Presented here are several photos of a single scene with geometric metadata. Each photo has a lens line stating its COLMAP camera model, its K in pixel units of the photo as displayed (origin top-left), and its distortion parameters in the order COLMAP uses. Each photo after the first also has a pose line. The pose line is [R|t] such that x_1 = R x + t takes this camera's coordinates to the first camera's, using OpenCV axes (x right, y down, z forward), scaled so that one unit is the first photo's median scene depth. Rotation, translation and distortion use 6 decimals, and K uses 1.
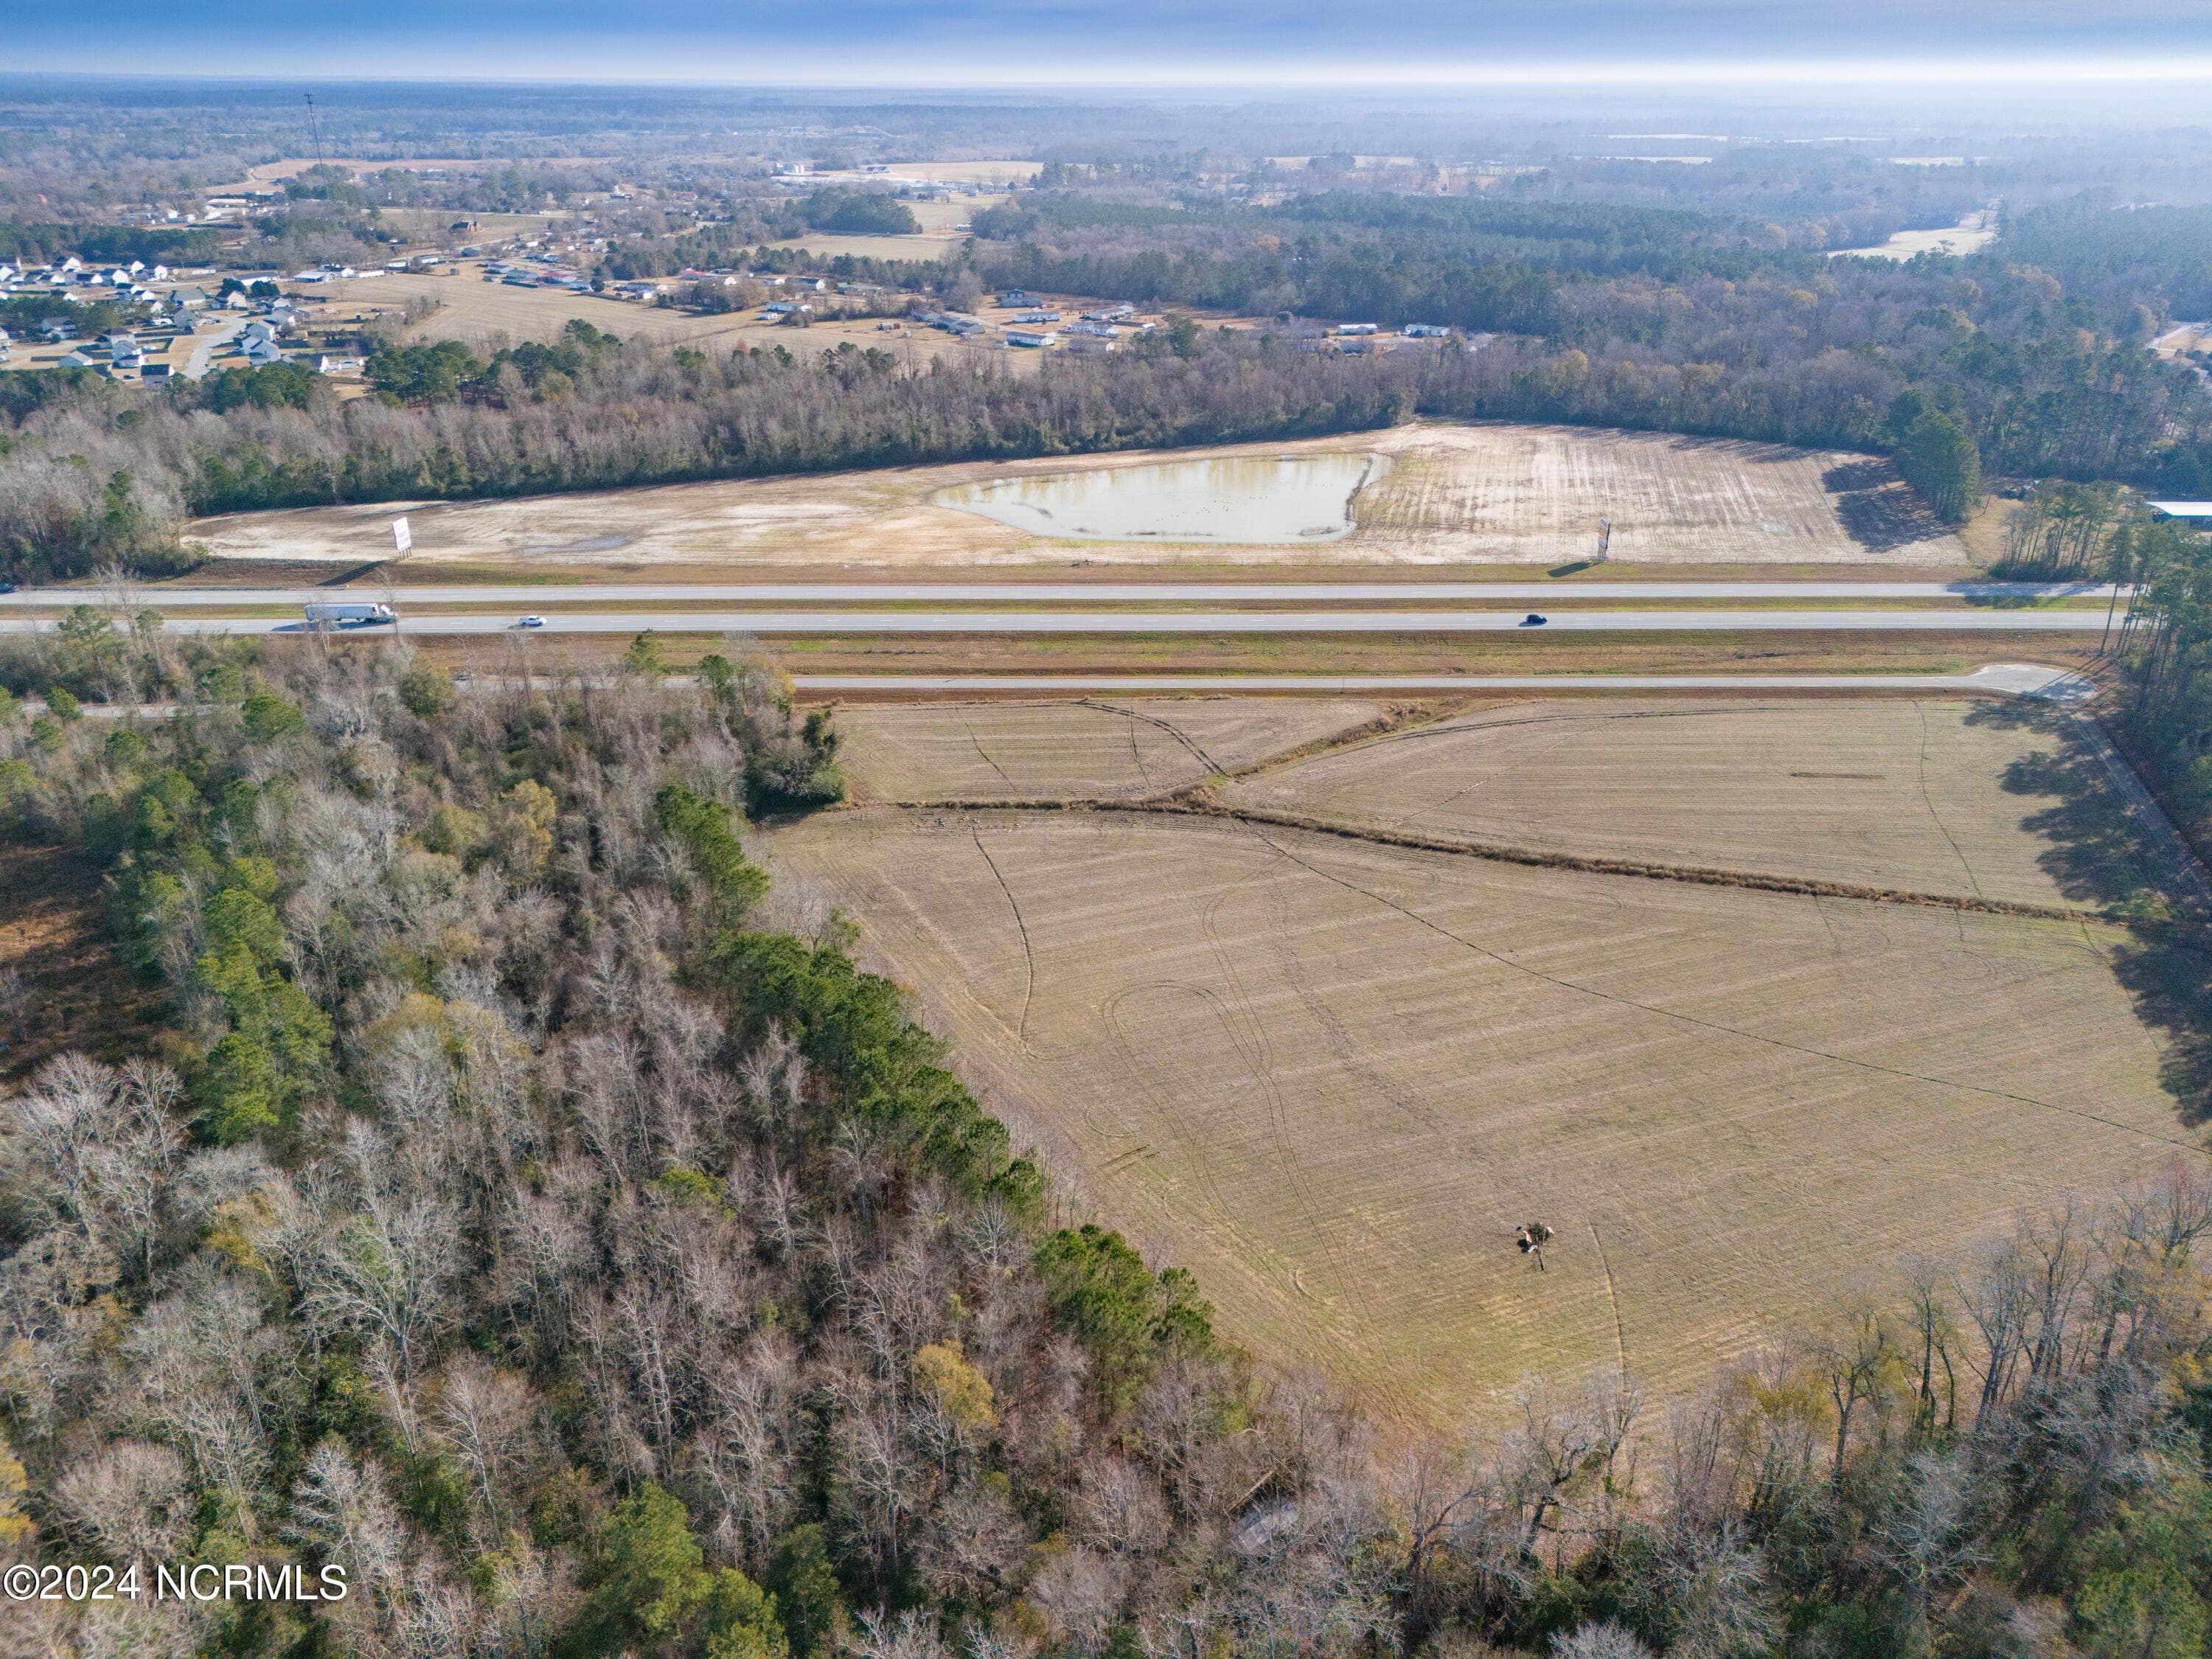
lens RADIAL K [[1601.1, 0, 1106.0], [0, 1601.1, 829.5], [0, 0, 1]] dist [0.079865, -0.067463]
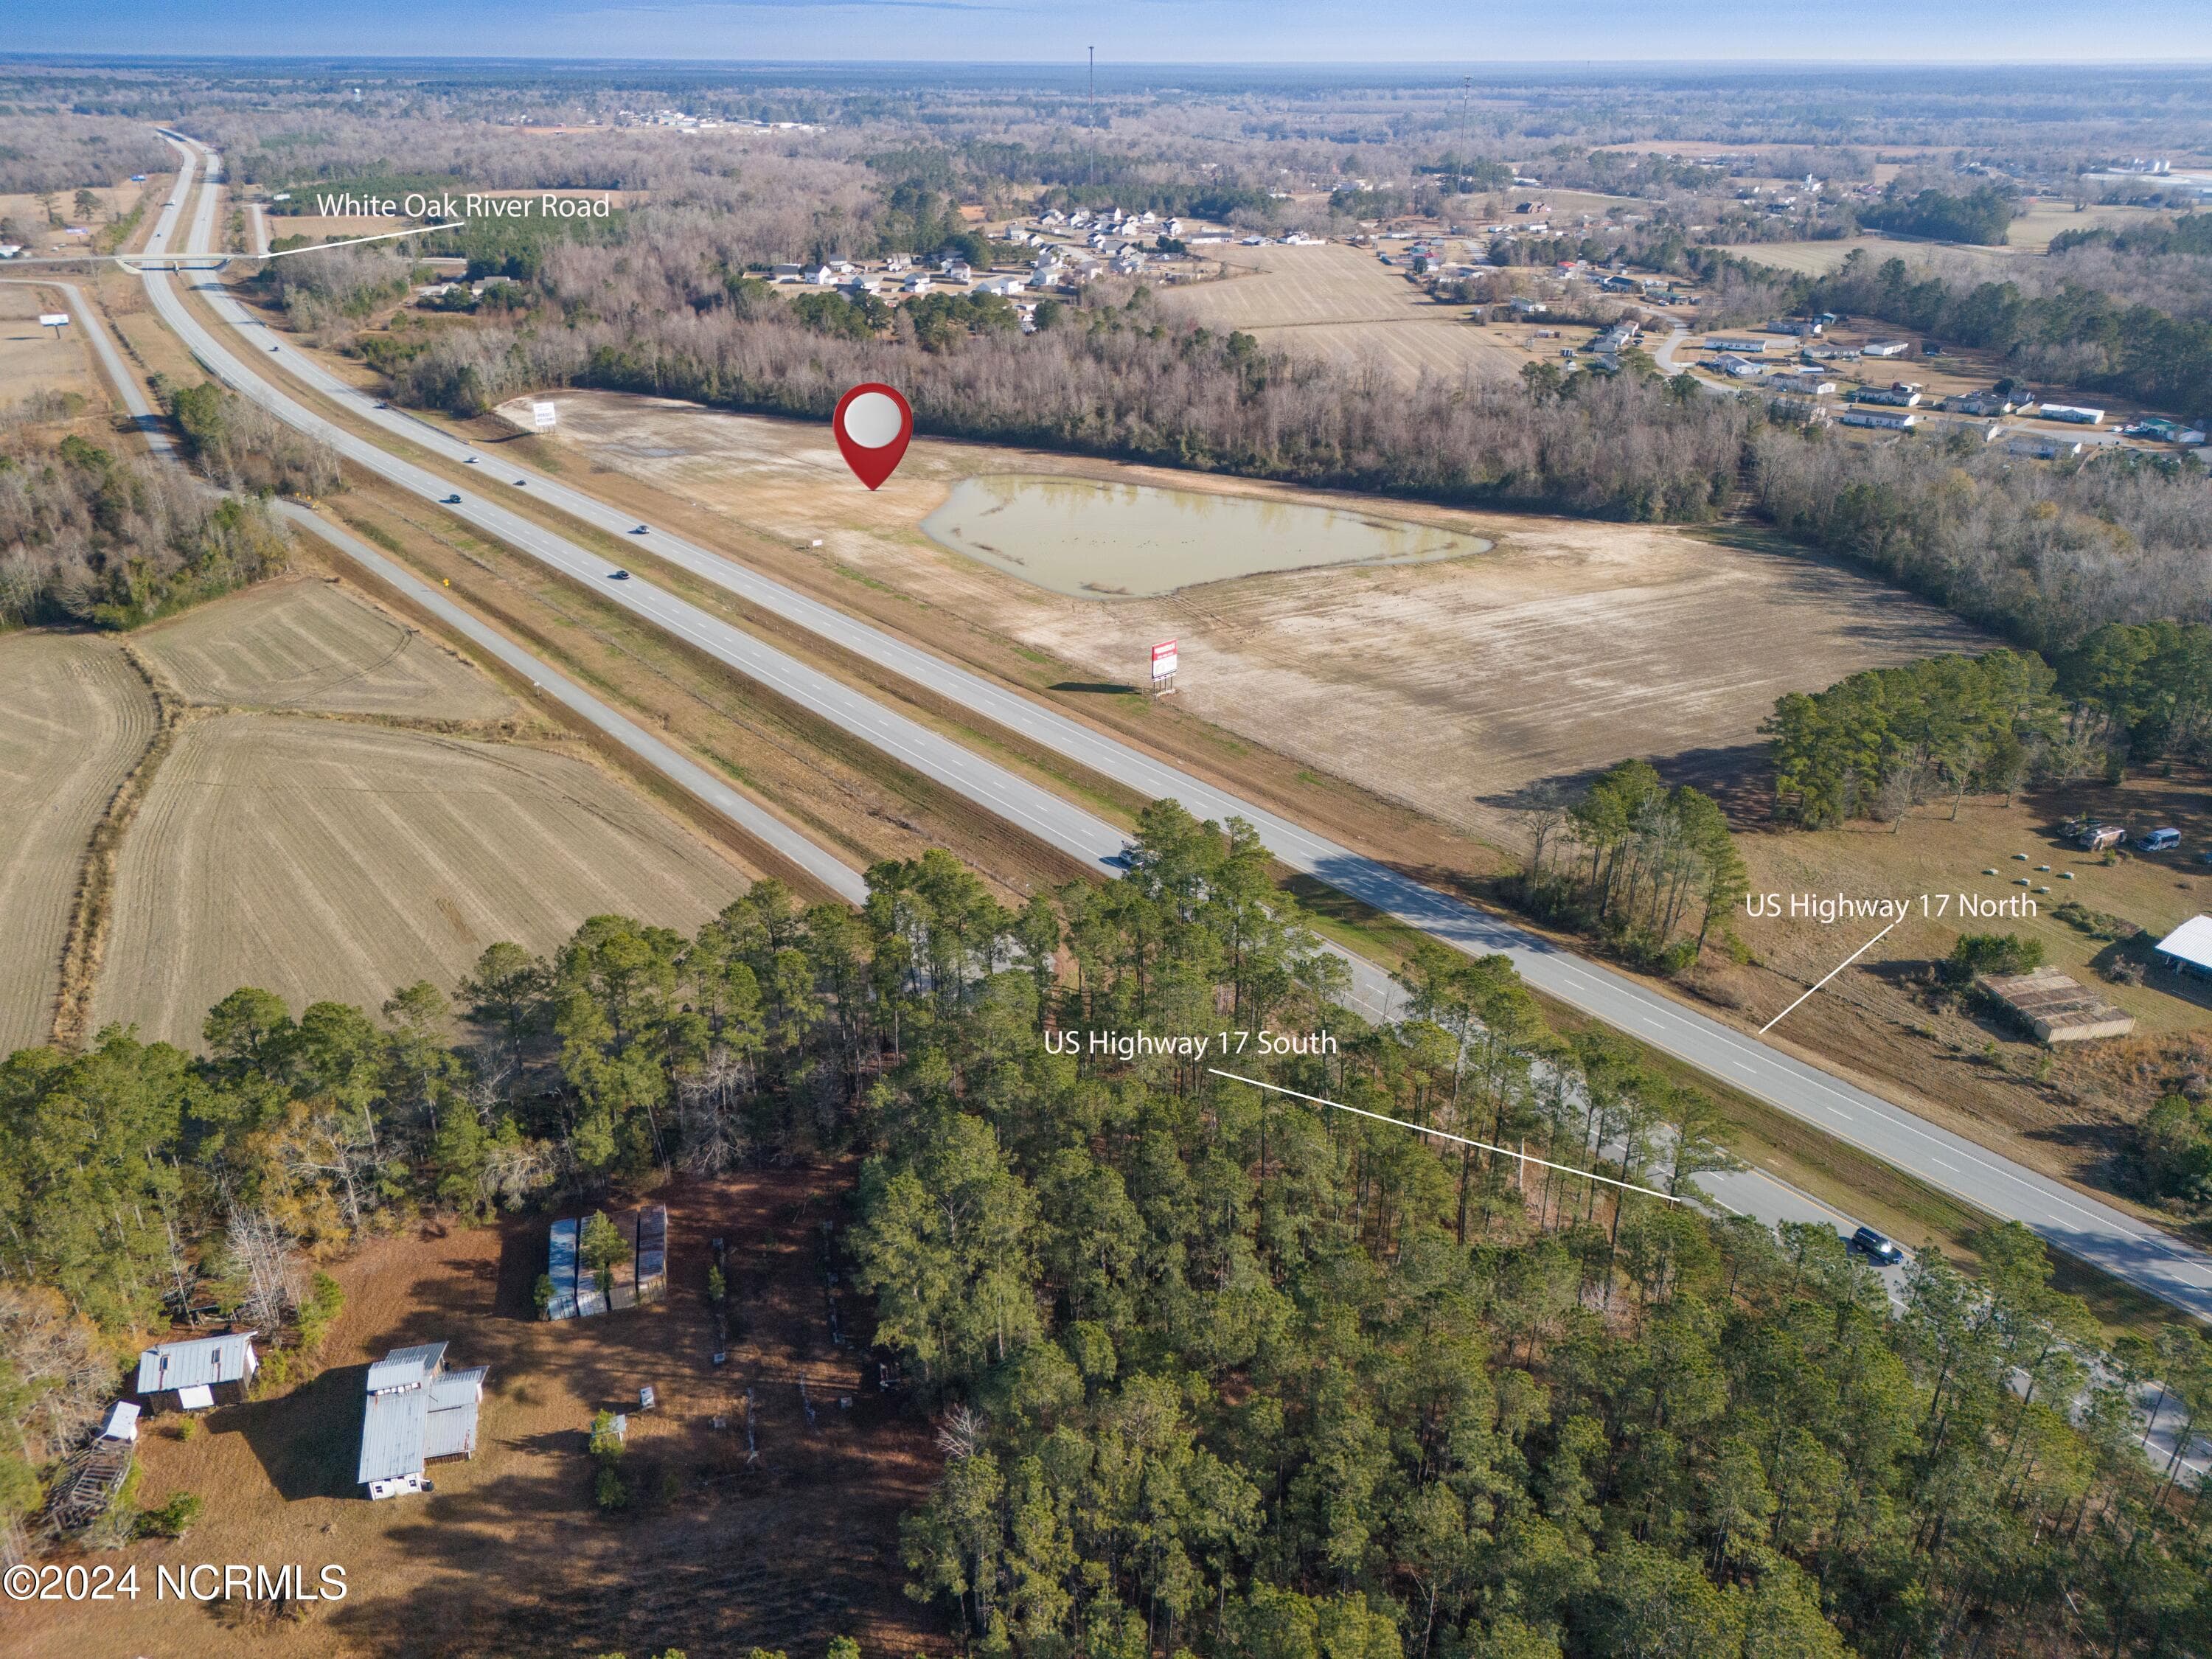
lens RADIAL K [[1601.1, 0, 1106.0], [0, 1601.1, 829.5], [0, 0, 1]] dist [0.079865, -0.067463]
pose [[0.636026, 0.333897, -0.695689, 0.656544], [-0.328513, 0.932924, 0.147420, -0.164328], [0.698248, 0.134780, 0.703053, 0.358665]]
